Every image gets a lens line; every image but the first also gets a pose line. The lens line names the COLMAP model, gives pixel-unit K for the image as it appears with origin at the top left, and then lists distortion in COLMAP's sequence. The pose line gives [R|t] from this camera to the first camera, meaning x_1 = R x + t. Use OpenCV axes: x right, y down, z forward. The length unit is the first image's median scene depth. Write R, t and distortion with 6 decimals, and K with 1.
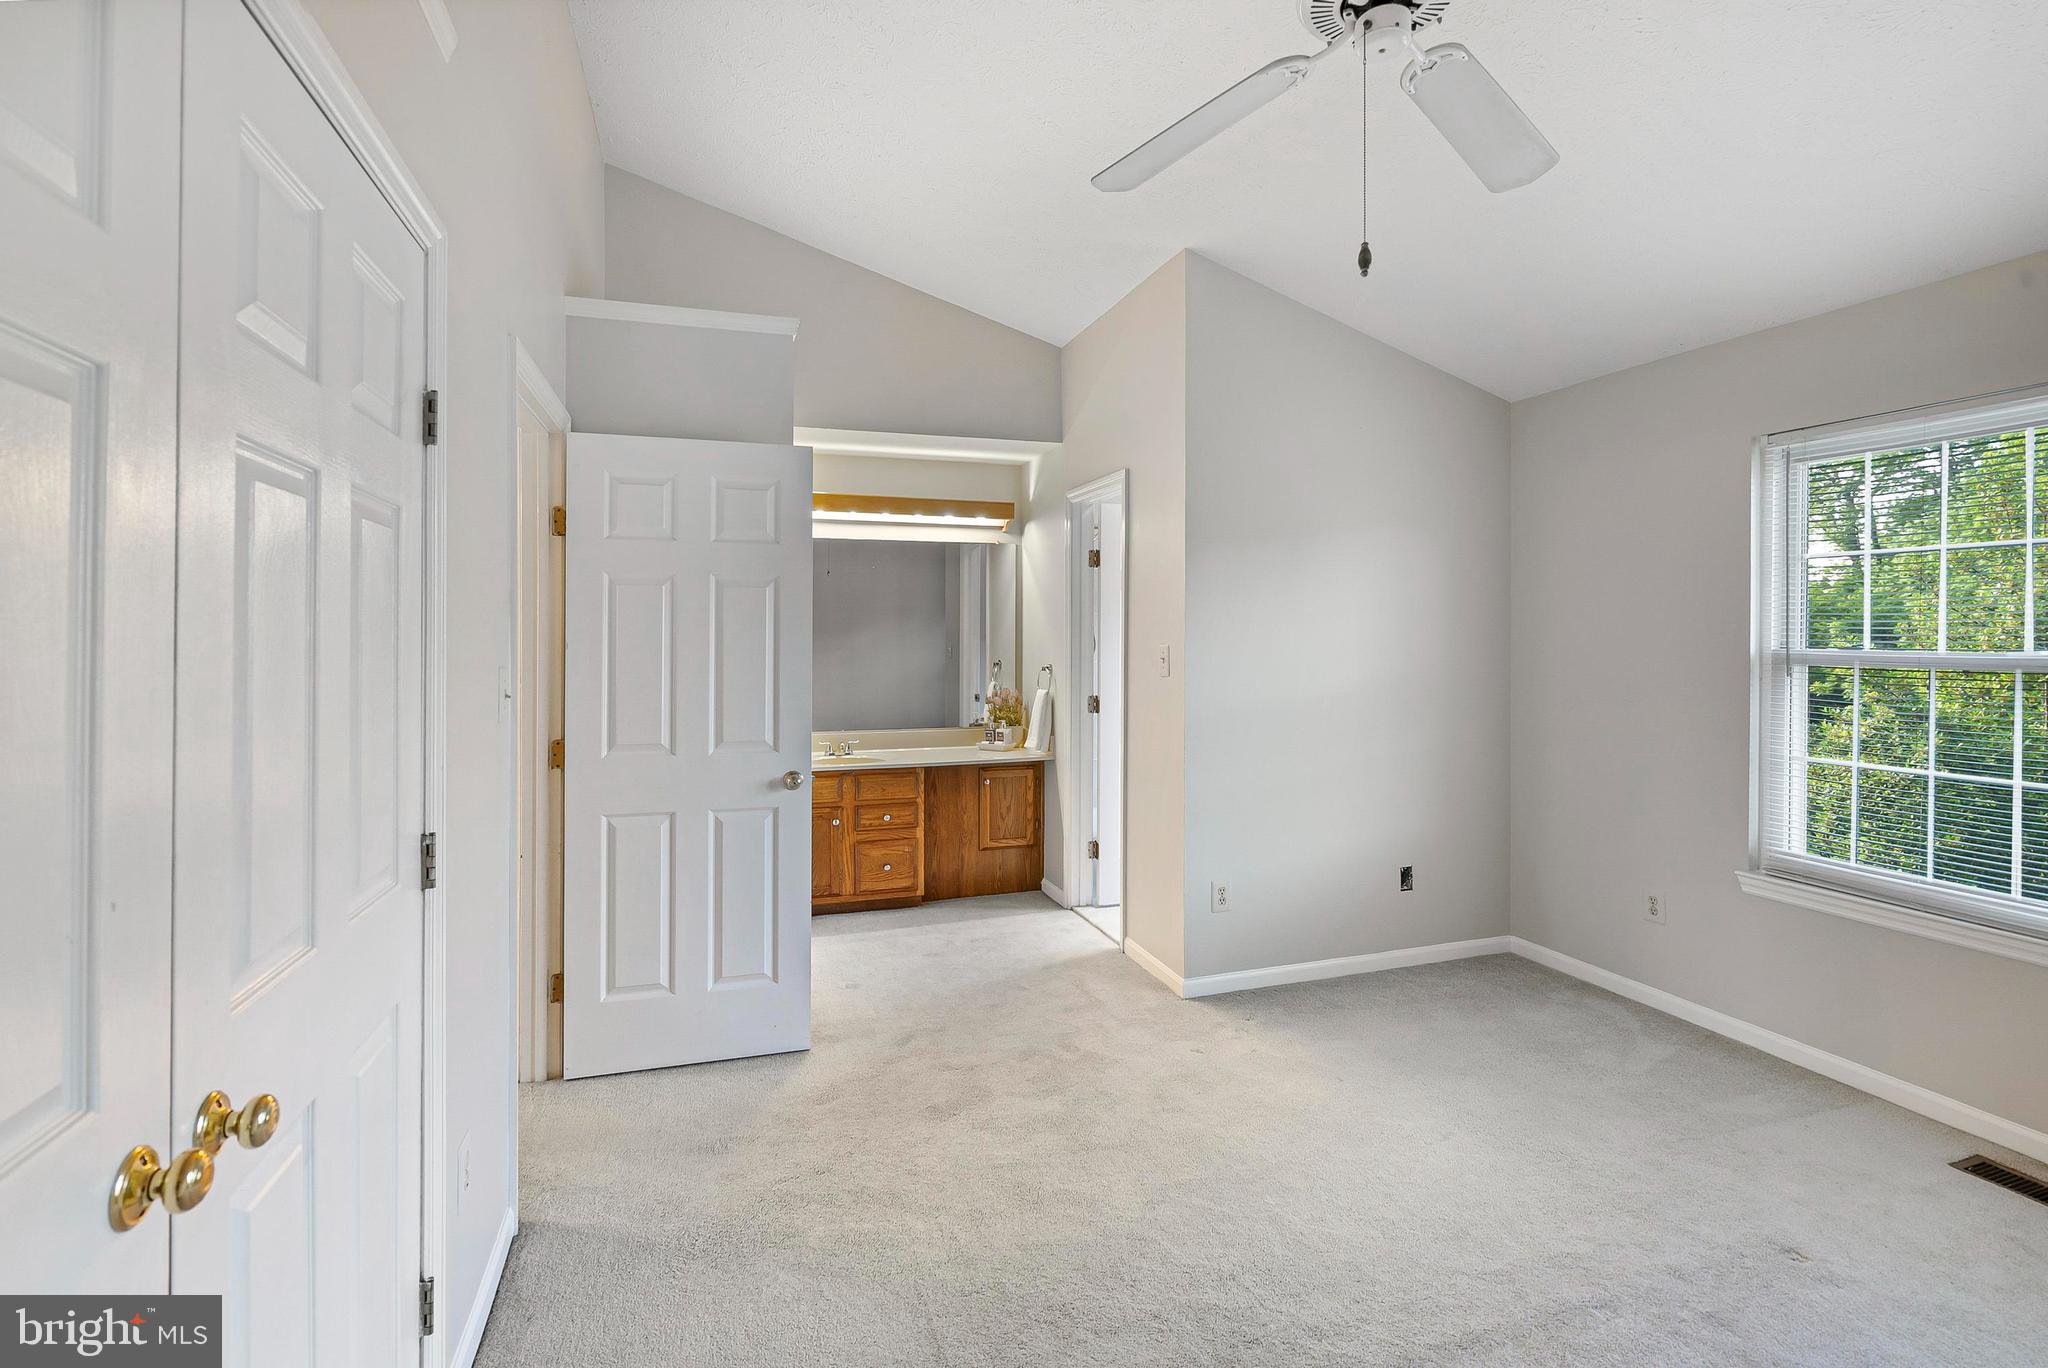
lens RADIAL K [[949.5, 0, 1019.9], [0, 949.5, 635.1], [0, 0, 1]] dist [-0.001570, -0.000178]
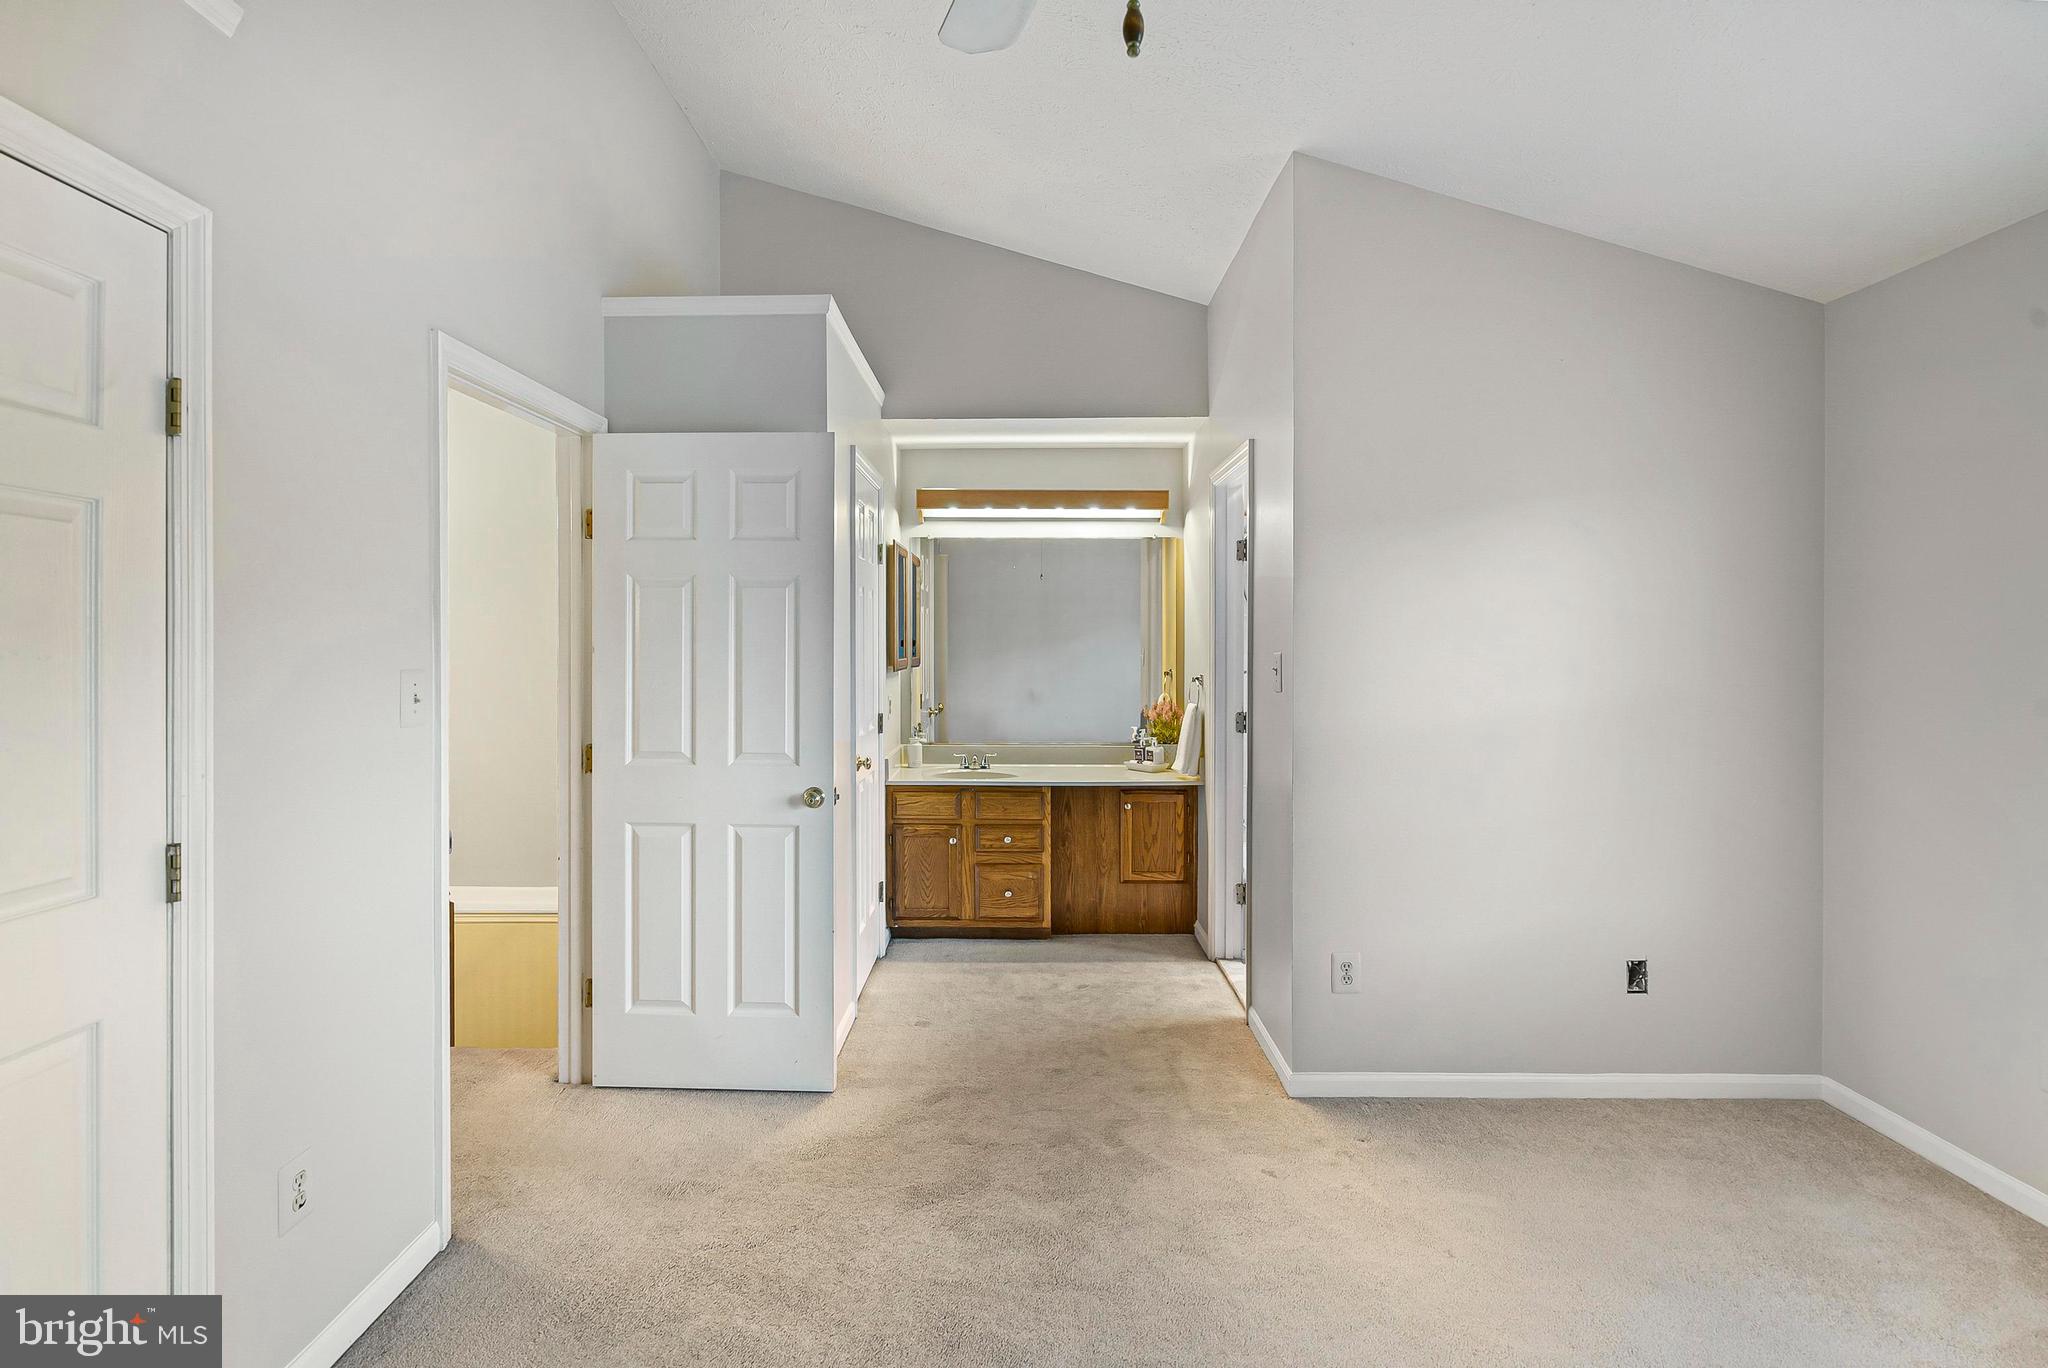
lens RADIAL K [[957.4, 0, 1004.4], [0, 957.4, 645.9], [0, 0, 1]] dist [-0.001410, 0.000105]
pose [[0.942610, 0.003123, -0.333881, 0.173339], [-0.001929, 0.999991, 0.003906, 0.001729], [0.333890, -0.003037, 0.942607, 0.134251]]
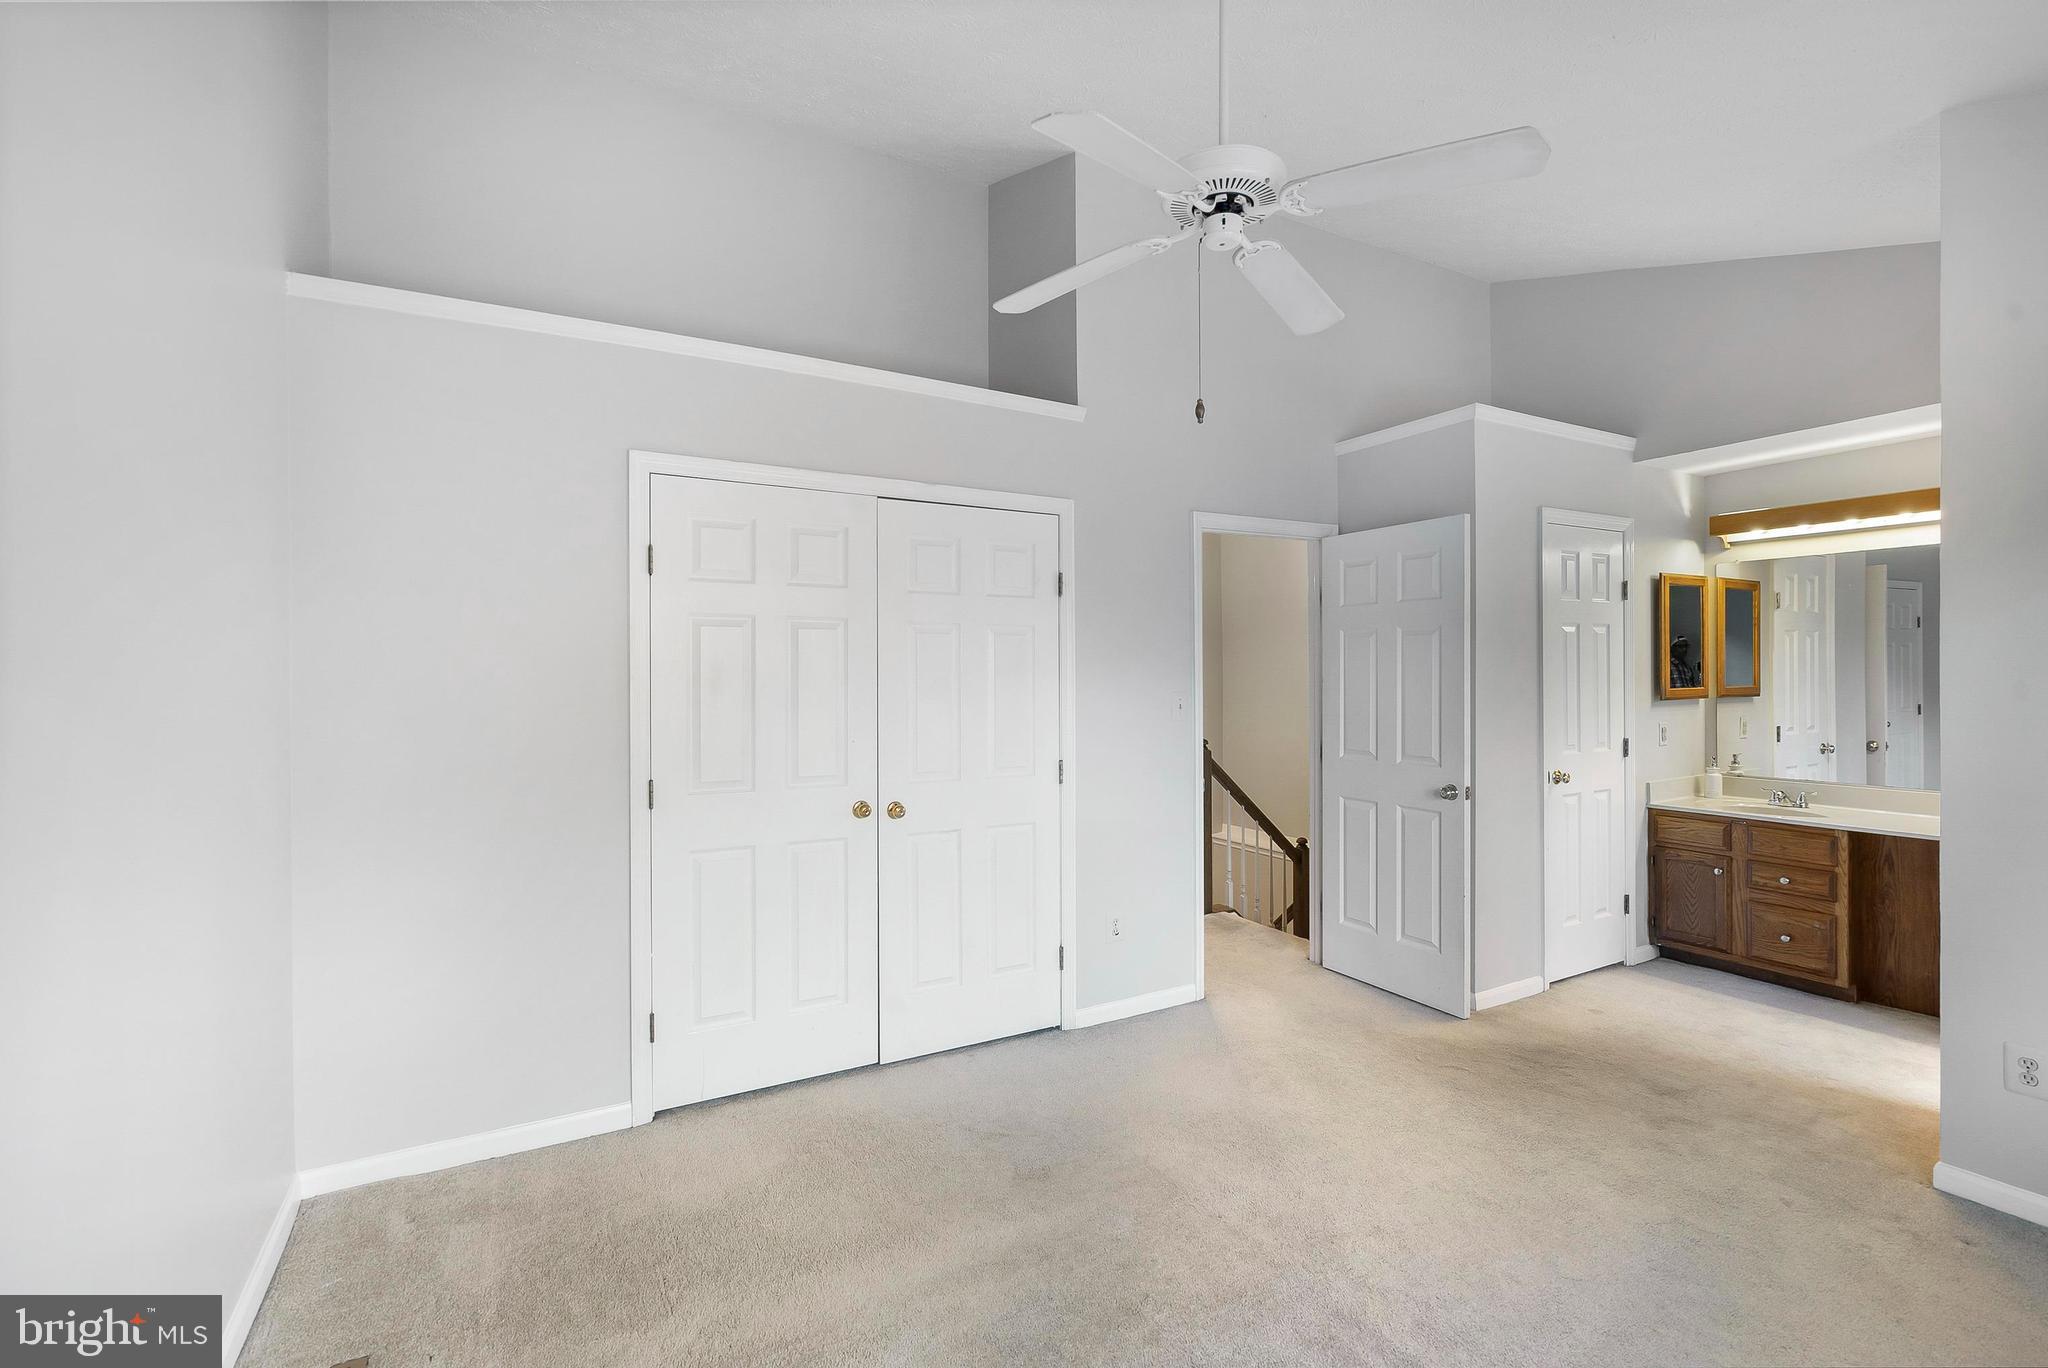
lens RADIAL K [[920.5, 0, 1019.9], [0, 920.5, 678.0], [0, 0, 1]] dist [-0.003247, 0.000049]
pose [[0.184160, 0.006232, -0.982876, 0.580368], [0.009528, 0.999922, 0.008126, -0.005824], [0.982850, -0.010862, 0.184087, 0.171583]]
